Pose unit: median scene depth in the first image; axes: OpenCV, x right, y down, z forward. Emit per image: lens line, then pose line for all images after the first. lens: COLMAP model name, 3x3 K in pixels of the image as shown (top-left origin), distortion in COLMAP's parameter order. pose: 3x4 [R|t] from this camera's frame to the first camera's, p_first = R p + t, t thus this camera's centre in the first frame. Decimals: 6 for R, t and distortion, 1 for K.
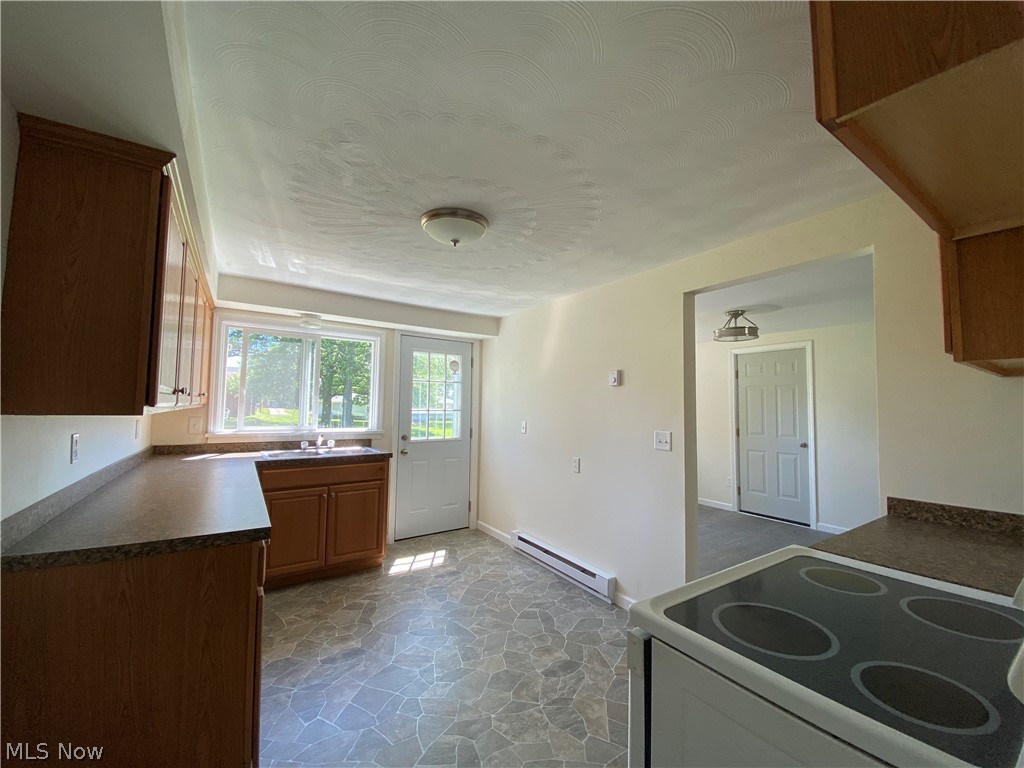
lens RADIAL K [[415.0, 0, 513.3], [0, 415.0, 381.0], [0, 0, 1]] dist [0.037791, -0.026732]
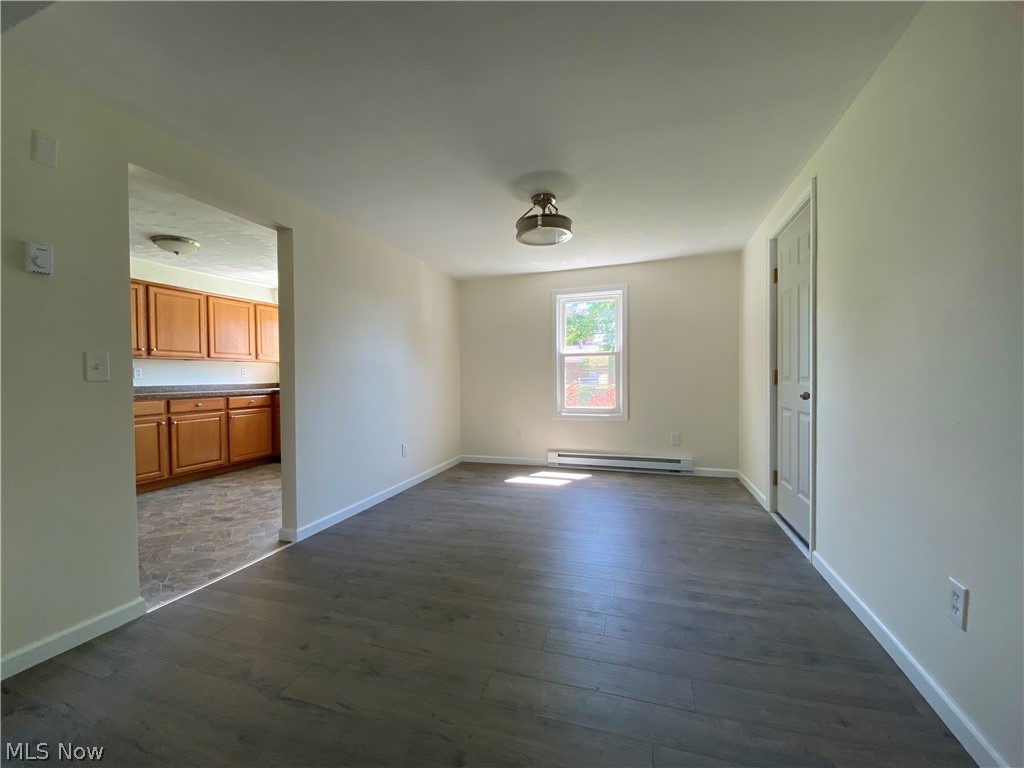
lens RADIAL K [[410.8, 0, 511.0], [0, 410.8, 382.7], [0, 0, 1]] dist [0.023072, -0.024971]
pose [[0.628729, -0.007768, -0.777586, 1.276124], [0.064657, 0.997010, 0.042319, 0.135946], [0.774932, -0.076883, 0.627351, 0.607954]]
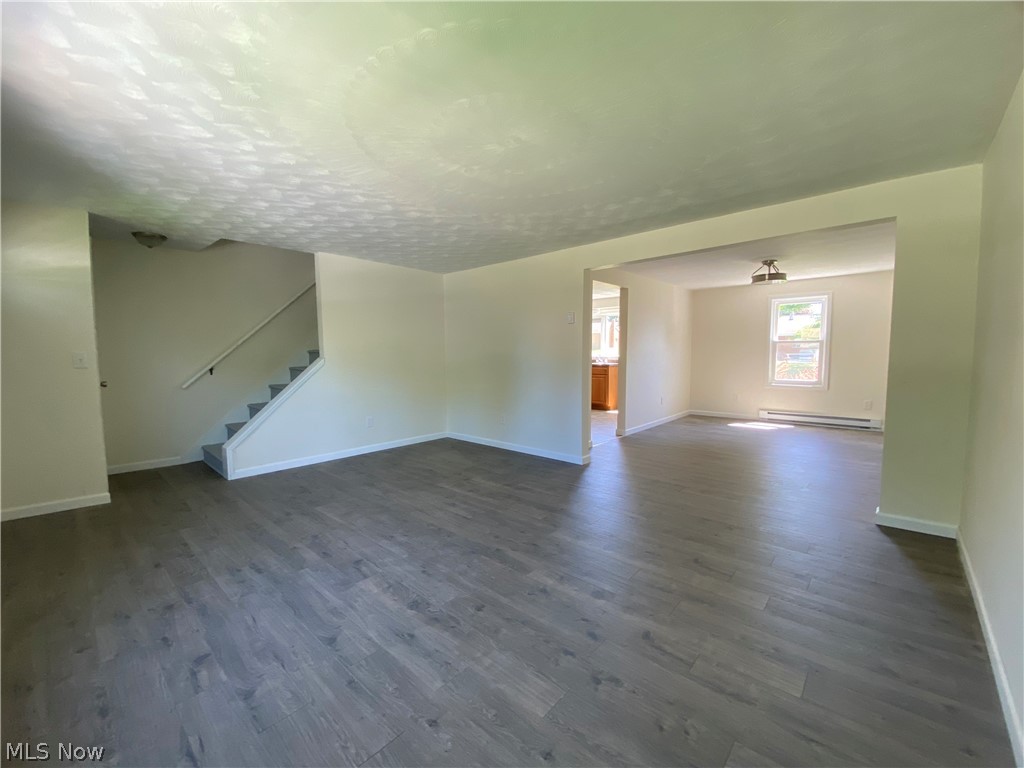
lens RADIAL K [[410.8, 0, 511.0], [0, 410.8, 382.7], [0, 0, 1]] dist [0.023072, -0.024971]
pose [[0.249809, 0.054318, -0.966770, 1.931890], [0.065750, 0.995169, 0.072904, 0.075731], [0.966060, -0.081777, 0.245031, -0.119924]]
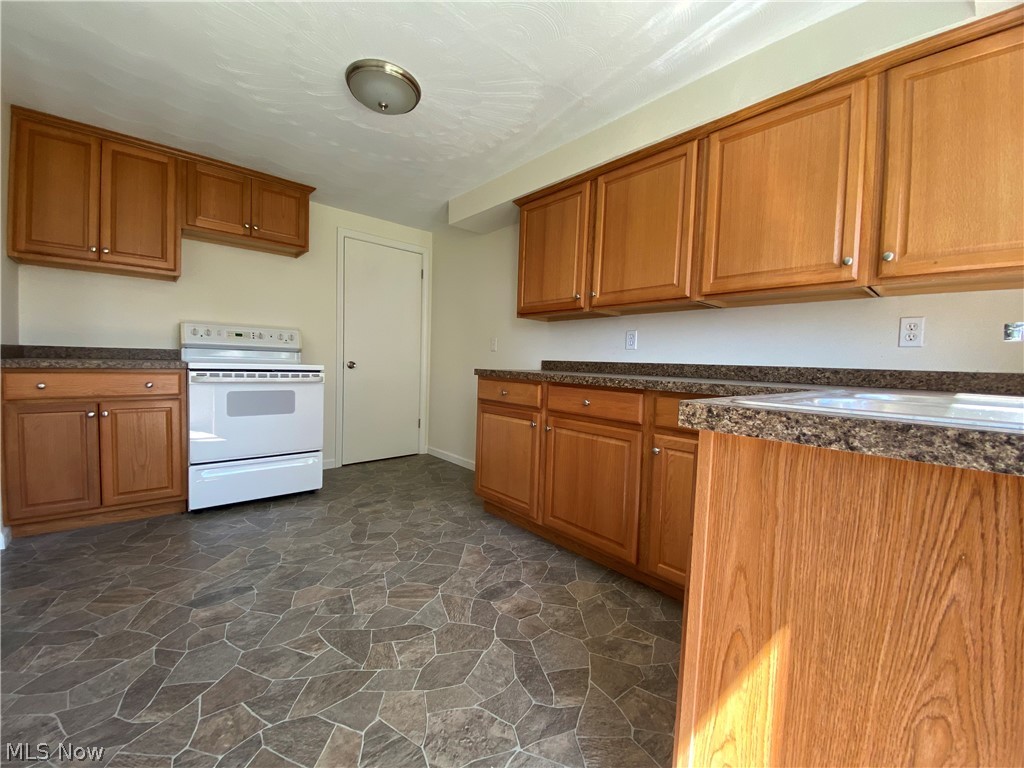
lens RADIAL K [[415.0, 0, 513.3], [0, 415.0, 381.0], [0, 0, 1]] dist [0.037791, -0.026732]
pose [[-0.988278, -0.040317, -0.147245, -0.199085], [-0.038428, 0.999139, -0.015655, 0.179918], [0.147749, -0.009813, -0.988976, 1.247246]]
